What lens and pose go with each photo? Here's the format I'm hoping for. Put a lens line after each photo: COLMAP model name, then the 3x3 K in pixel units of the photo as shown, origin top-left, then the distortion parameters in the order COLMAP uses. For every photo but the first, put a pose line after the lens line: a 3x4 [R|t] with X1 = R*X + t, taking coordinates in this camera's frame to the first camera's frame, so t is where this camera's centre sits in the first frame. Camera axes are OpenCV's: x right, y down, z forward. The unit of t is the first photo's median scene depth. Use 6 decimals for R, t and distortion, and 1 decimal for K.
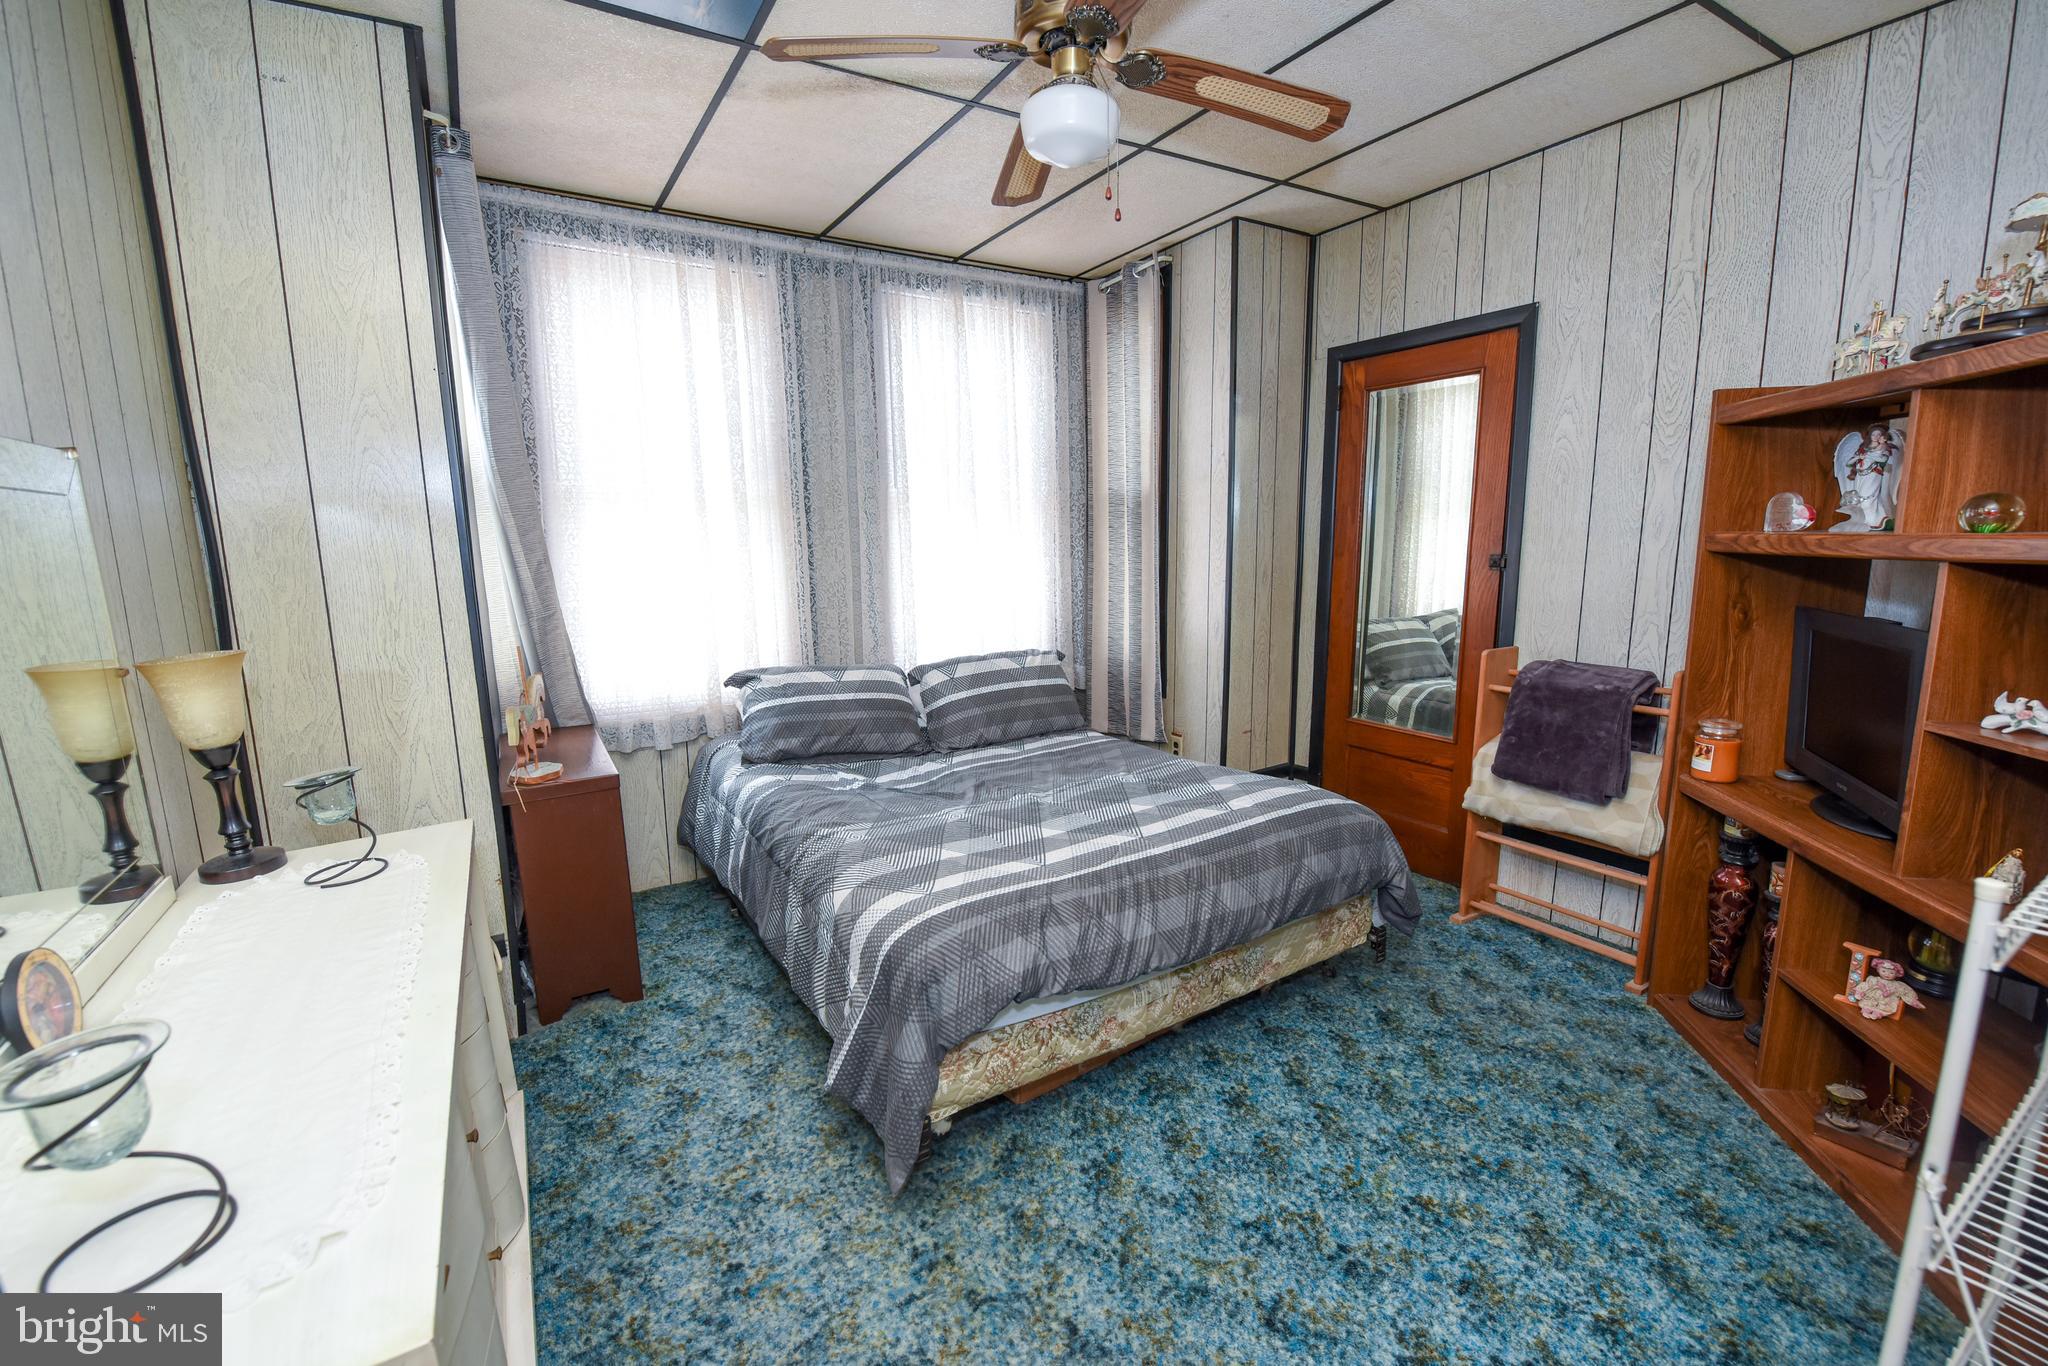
lens RADIAL K [[863.5, 0, 1034.4], [0, 863.5, 680.5], [0, 0, 1]] dist [-0.015180, -0.003285]
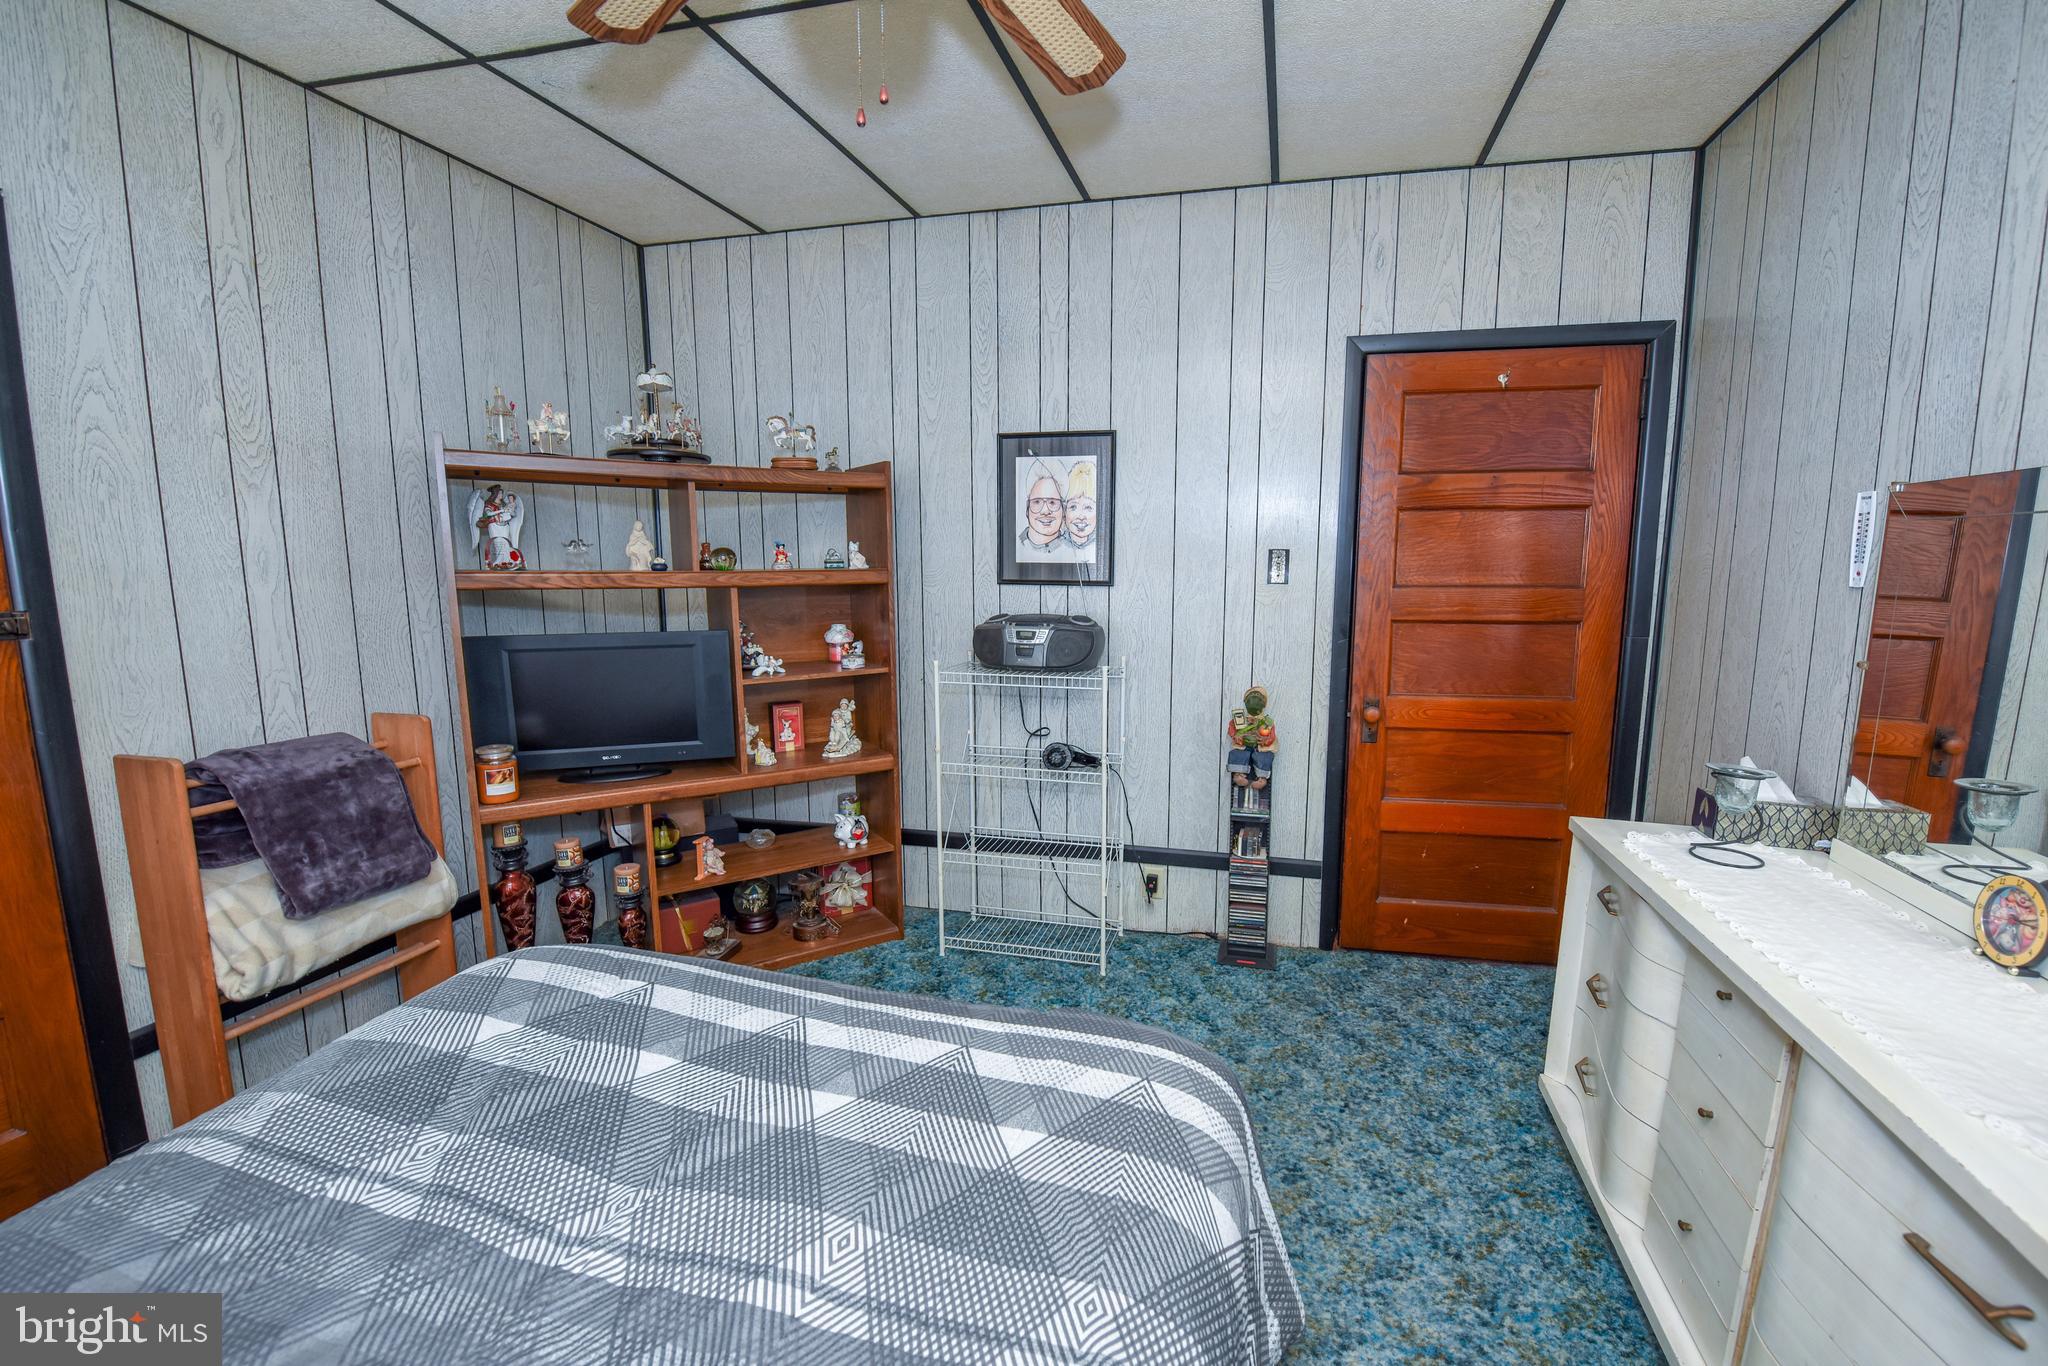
lens RADIAL K [[863.5, 0, 1044.1], [0, 863.5, 687.2], [0, 0, 1]] dist [-0.015180, -0.003285]
pose [[-0.683103, -0.088085, 0.724990, -0.404471], [0.128279, 0.962795, 0.237845, -0.173498], [-0.718968, 0.255474, -0.646389, 1.068708]]
